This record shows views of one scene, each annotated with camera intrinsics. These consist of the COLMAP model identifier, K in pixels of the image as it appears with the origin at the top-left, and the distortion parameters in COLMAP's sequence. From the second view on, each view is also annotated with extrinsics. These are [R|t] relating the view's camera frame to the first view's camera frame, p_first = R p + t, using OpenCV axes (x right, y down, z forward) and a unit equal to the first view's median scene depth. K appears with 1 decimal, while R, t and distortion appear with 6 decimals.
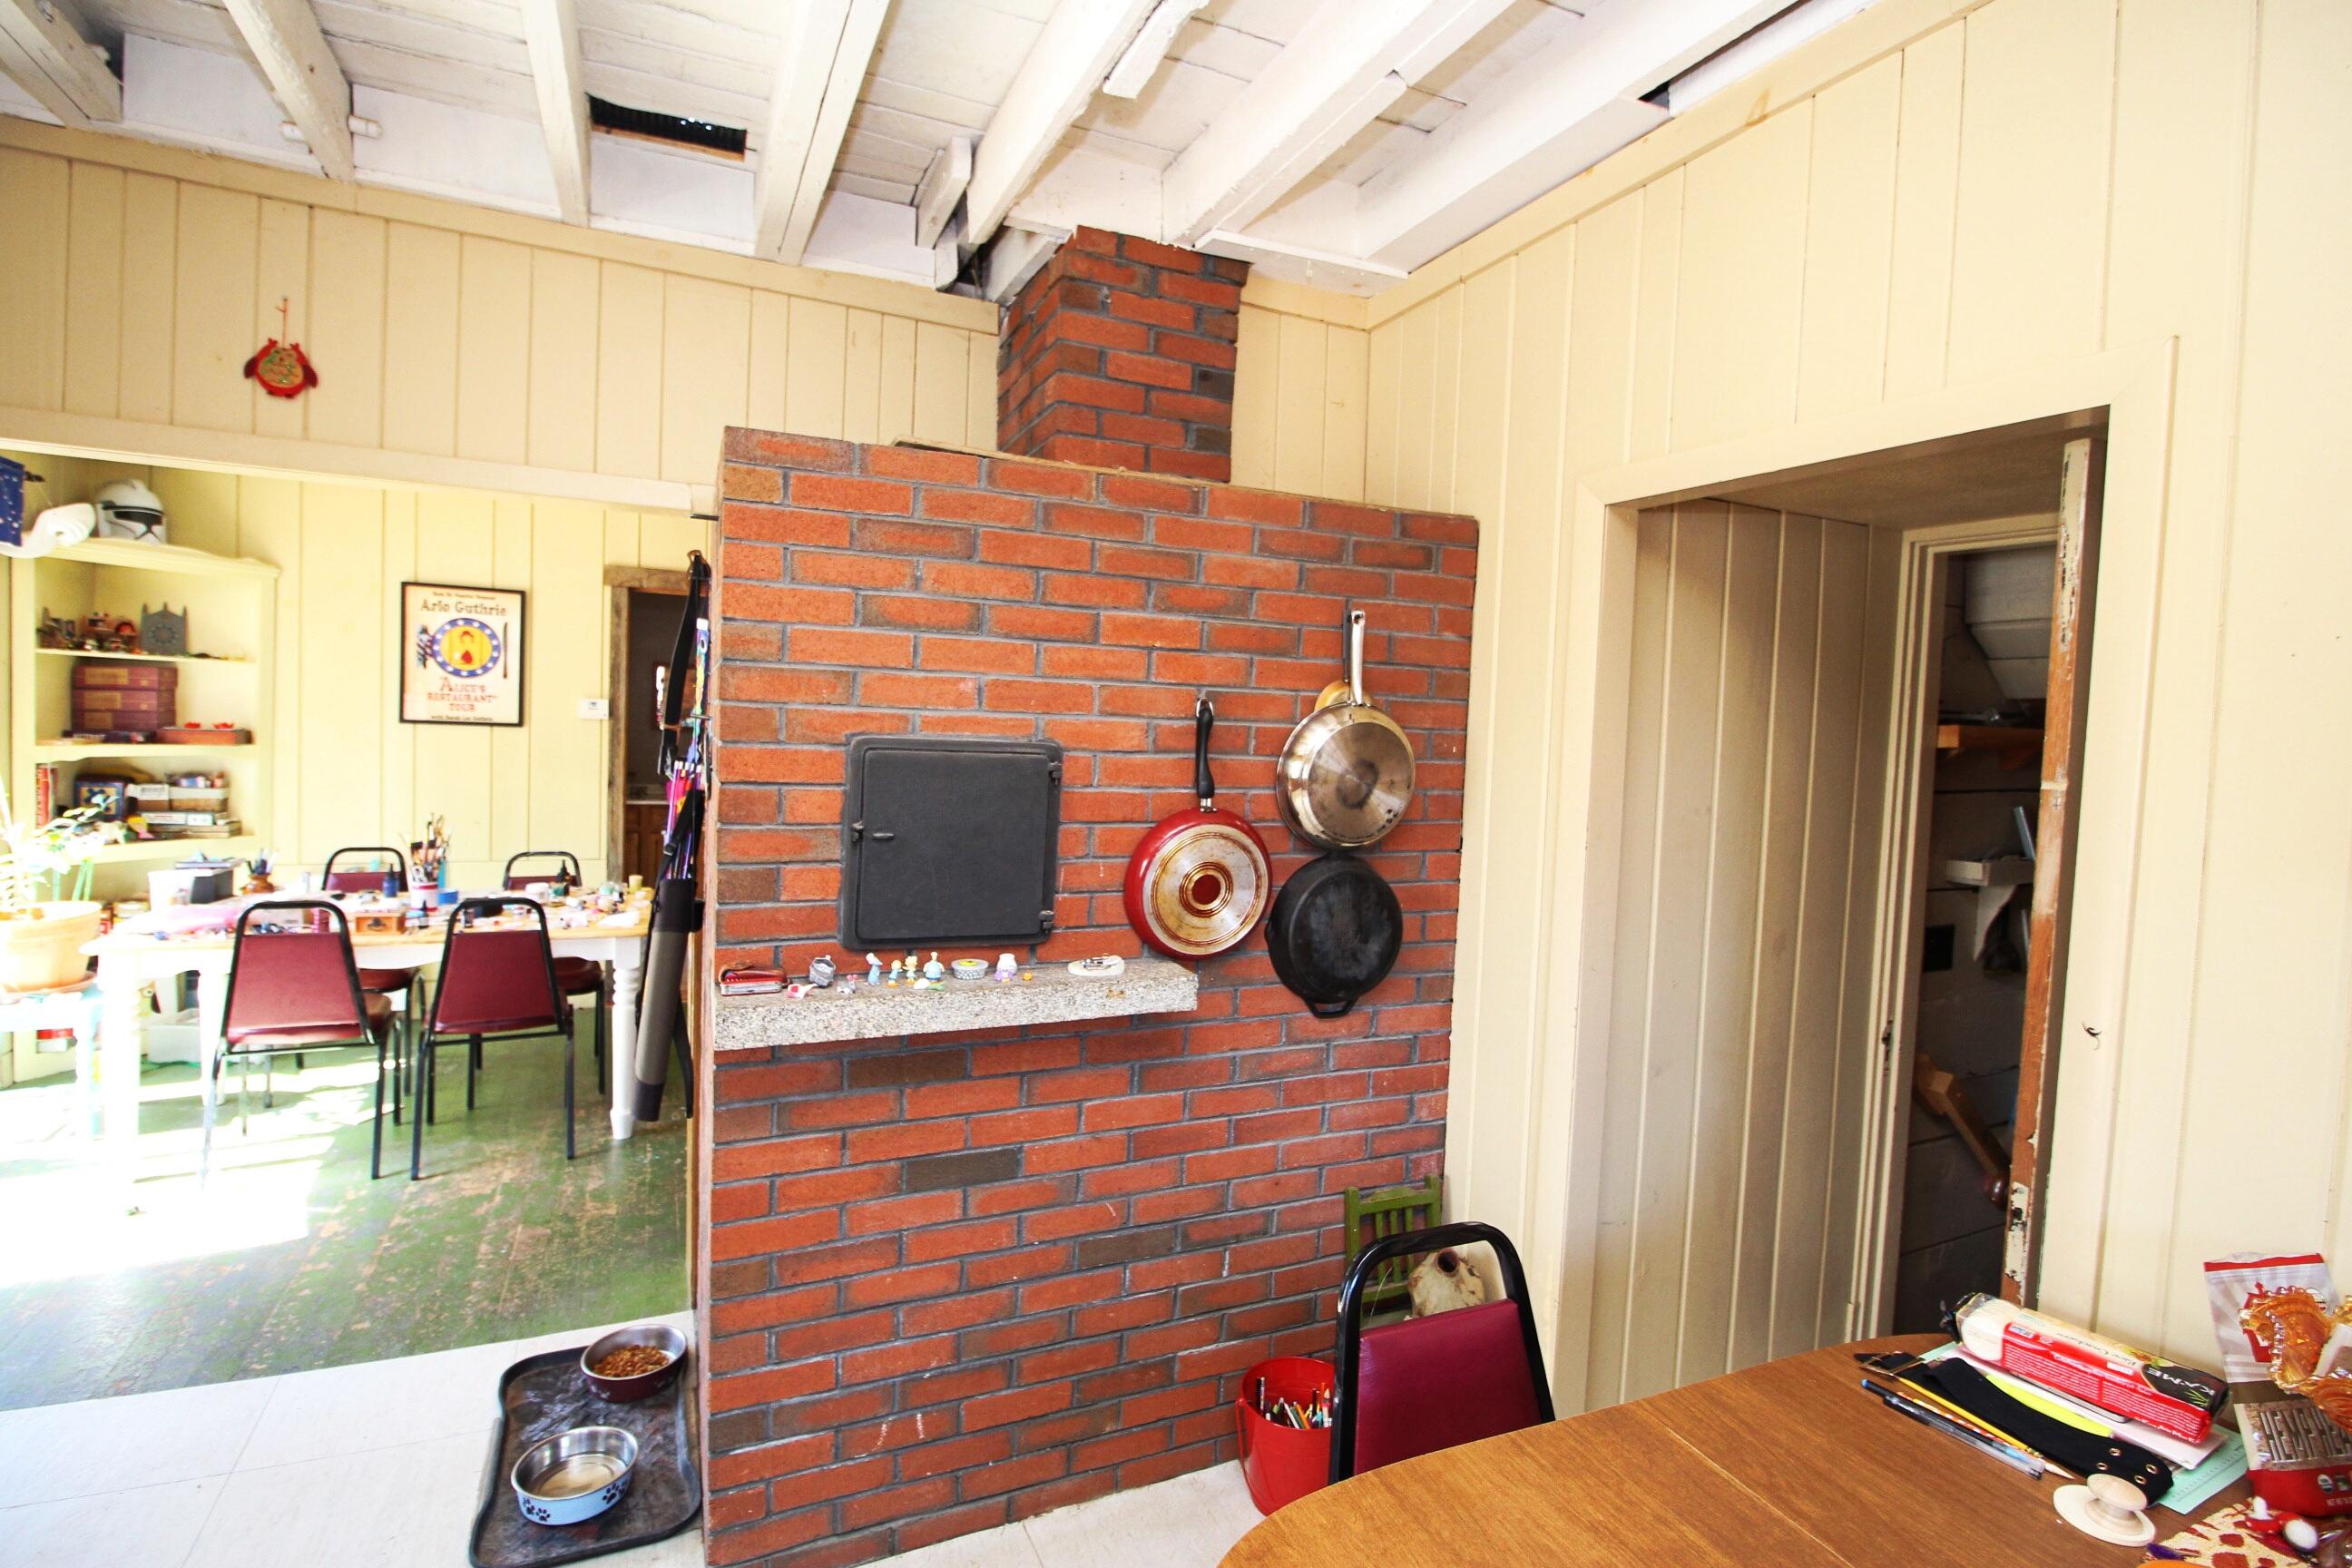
lens RADIAL K [[1086.2, 0, 1170.8], [0, 1086.2, 775.8], [0, 0, 1]] dist [-0.013342, -0.004168]
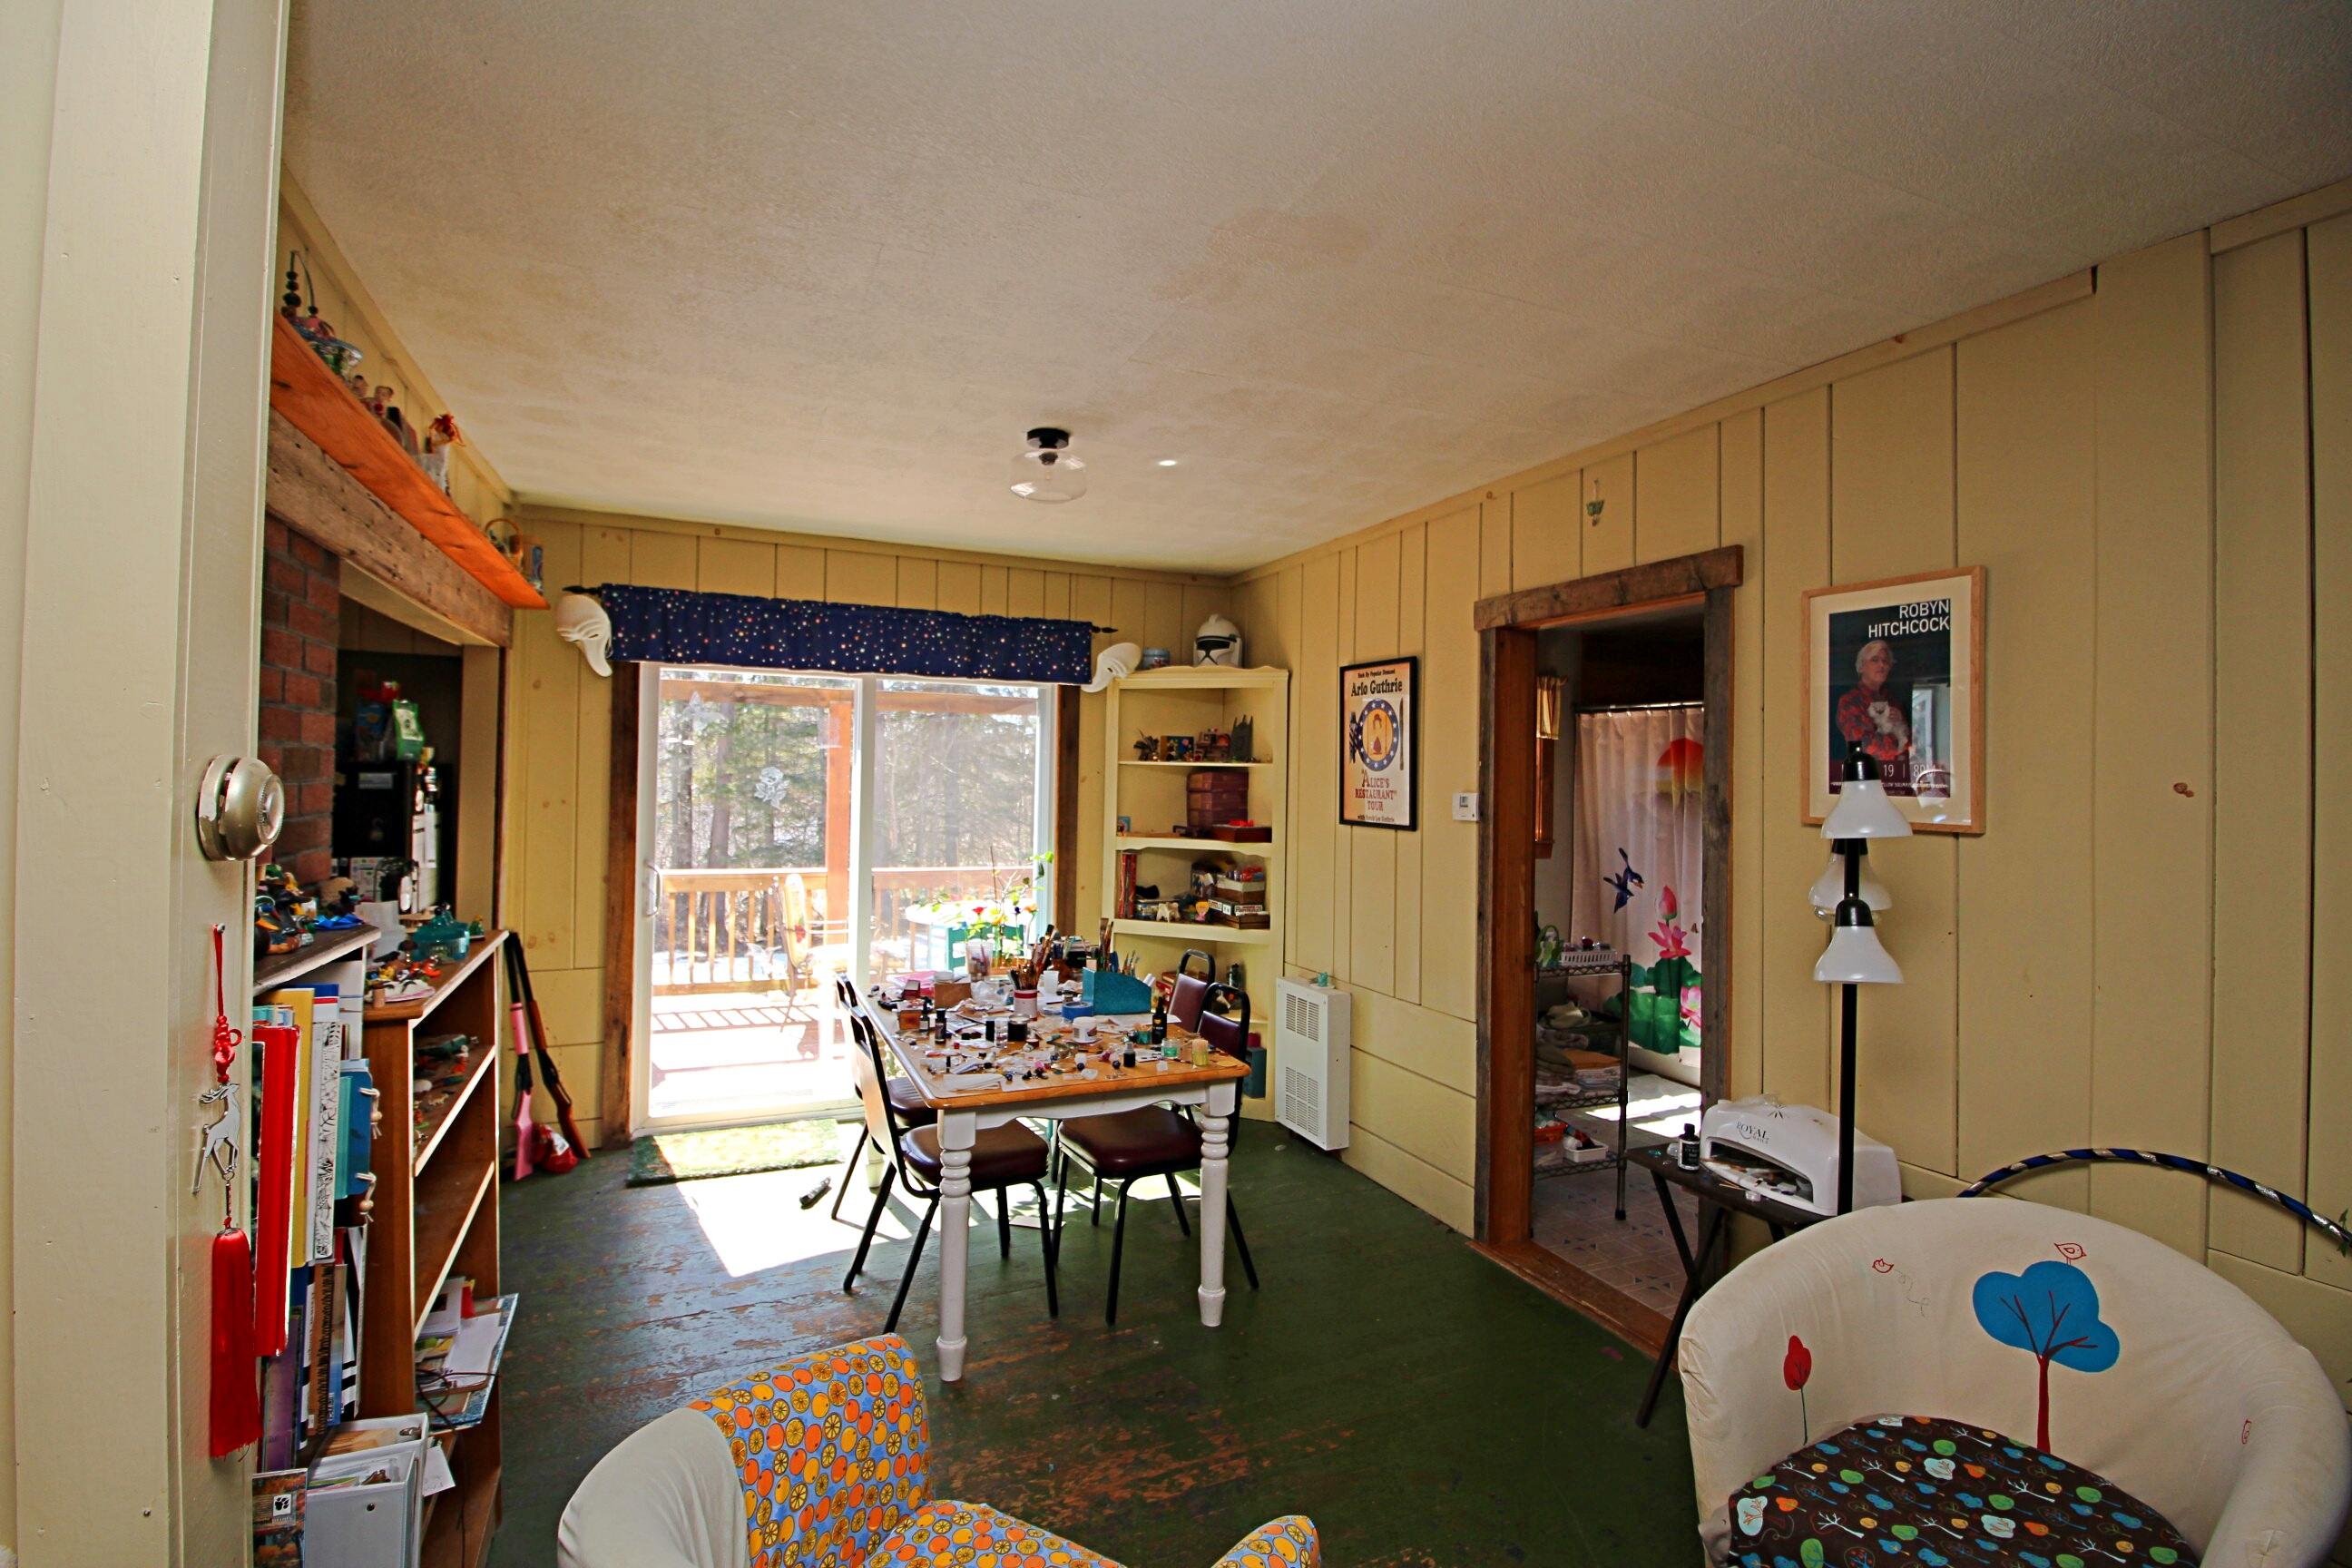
lens RADIAL K [[1086.2, 0, 1170.3], [0, 1086.2, 772.0], [0, 0, 1]] dist [-0.013342, -0.004168]
pose [[-0.017269, -0.034153, -0.999267, 0.192870], [-0.055522, 0.997907, -0.033147, -0.053217], [0.998308, 0.054909, -0.019129, 0.863056]]
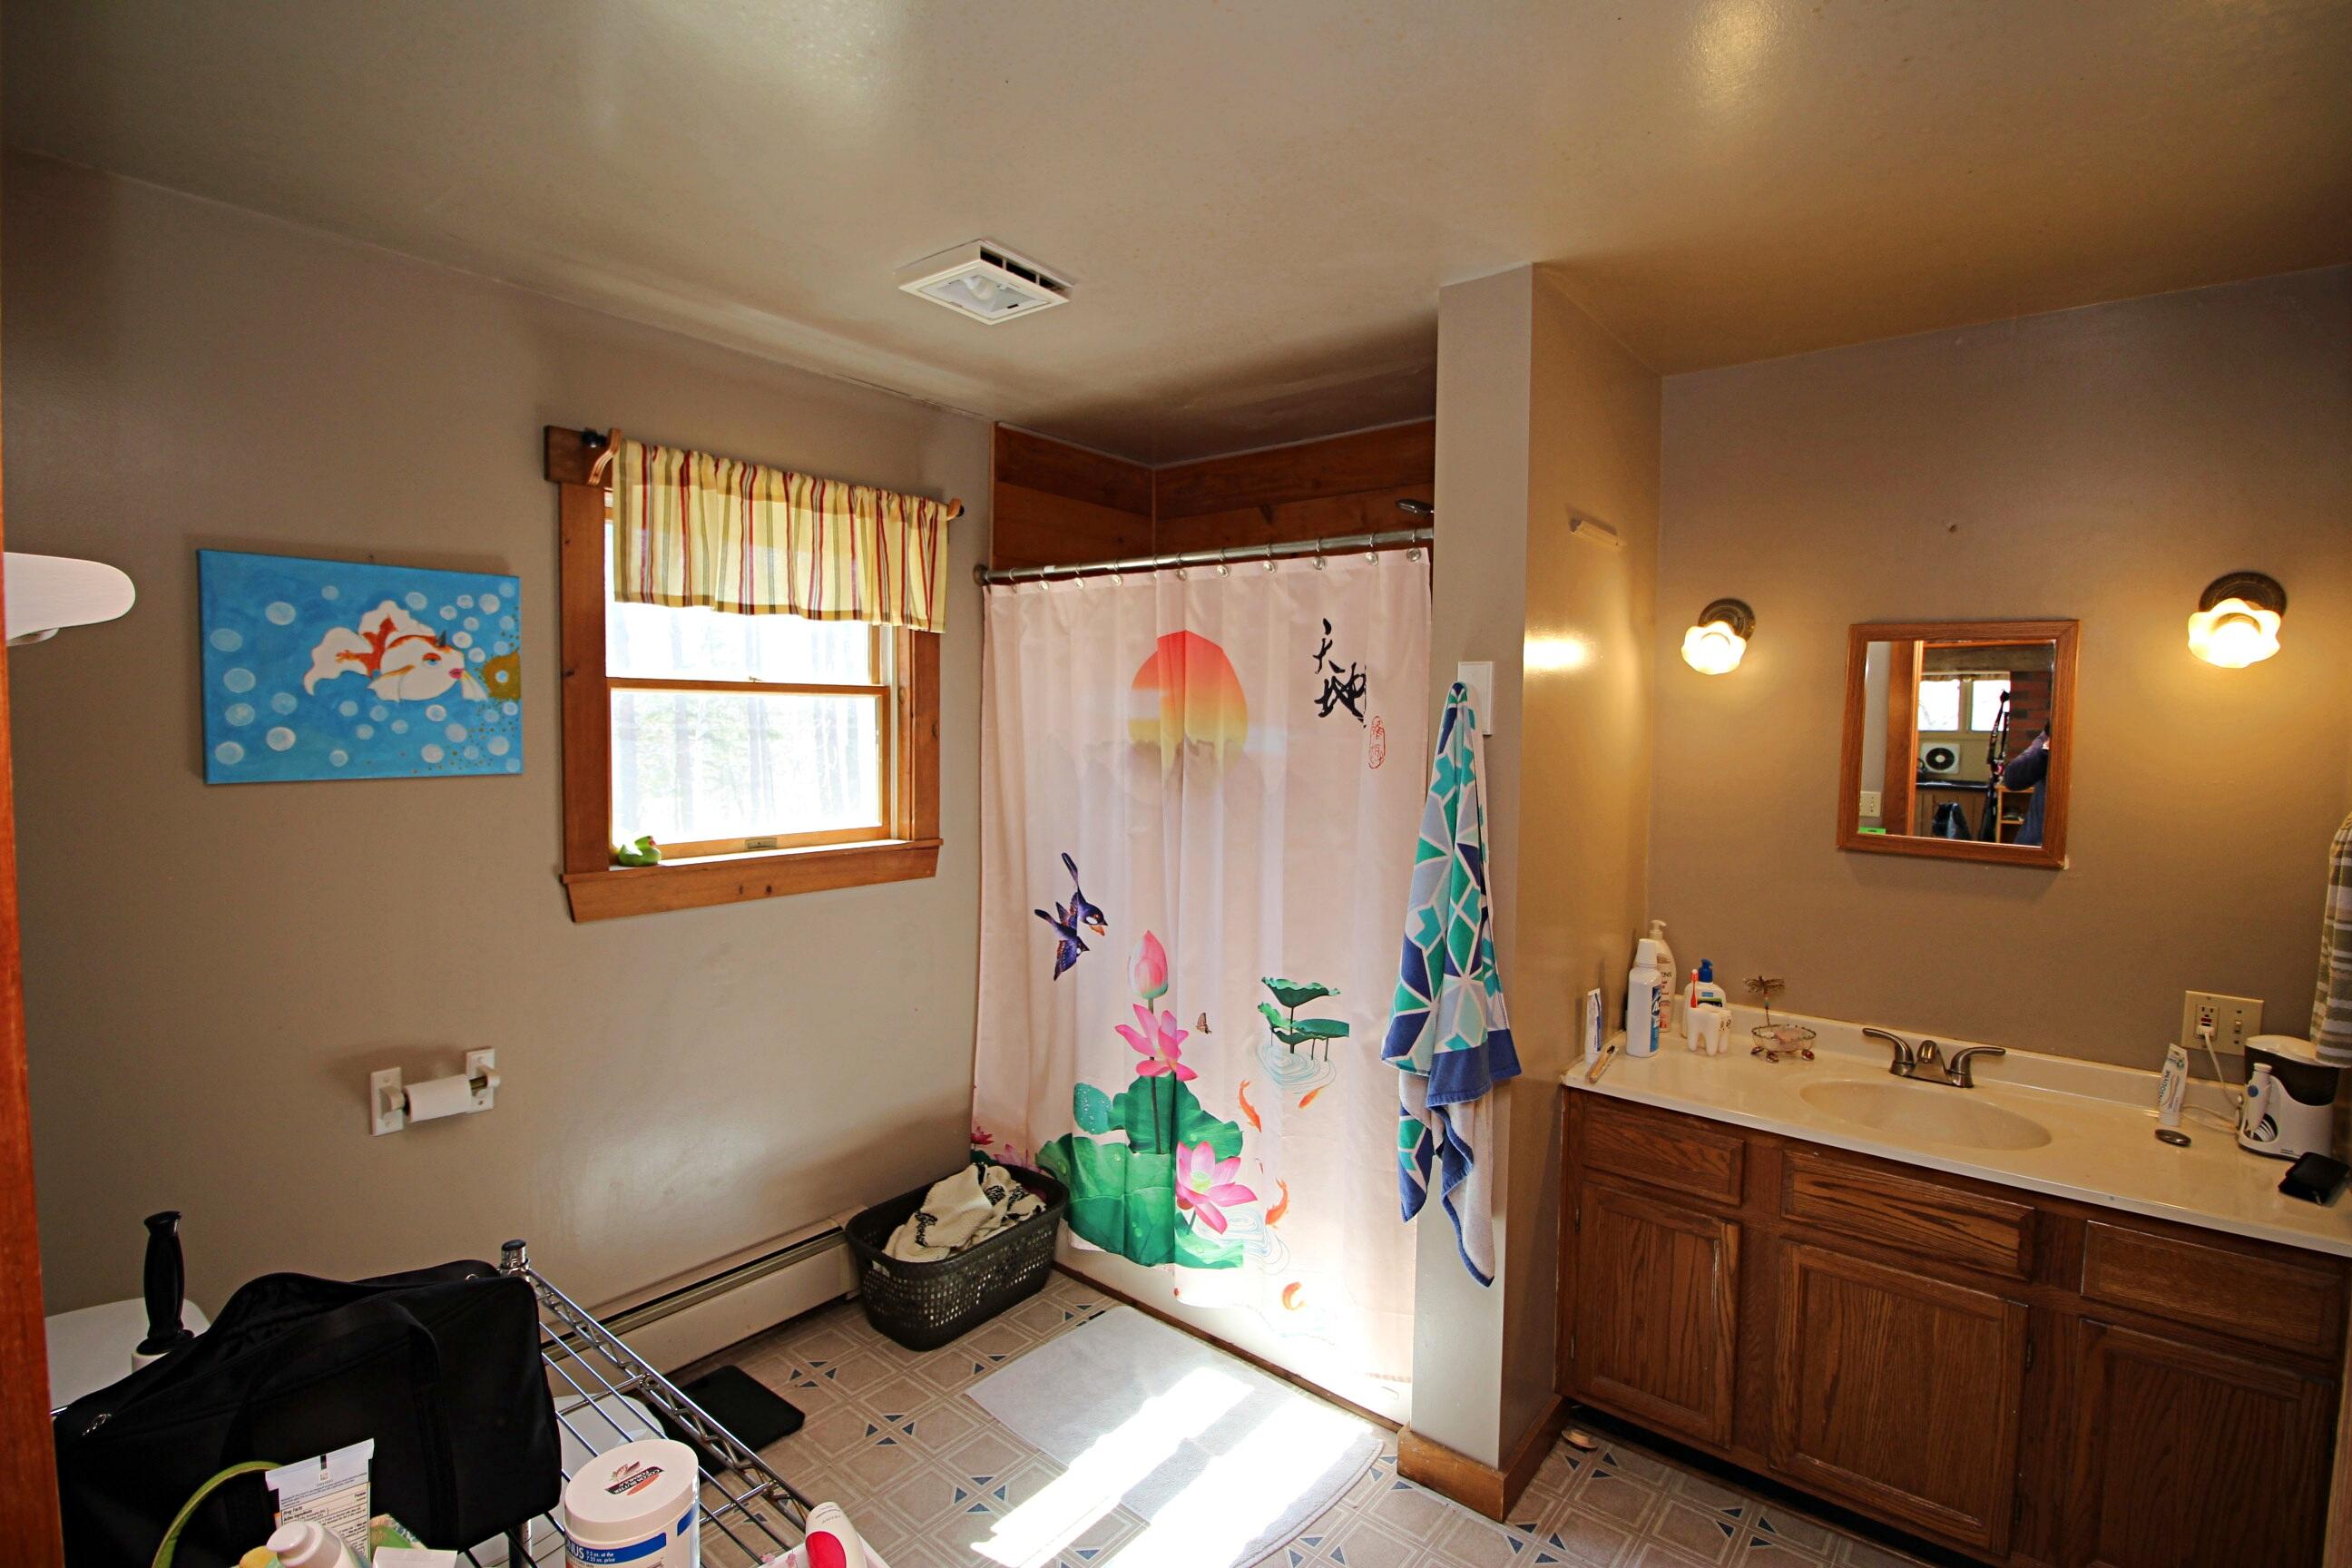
lens RADIAL K [[1086.2, 0, 1178.1], [0, 1086.2, 784.8], [0, 0, 1]] dist [-0.013342, -0.004168]
pose [[0.434931, 0.023305, -0.900162, -0.157711], [-0.039639, 0.999191, 0.006716, -0.068379], [0.899591, 0.032760, 0.435503, 1.011884]]
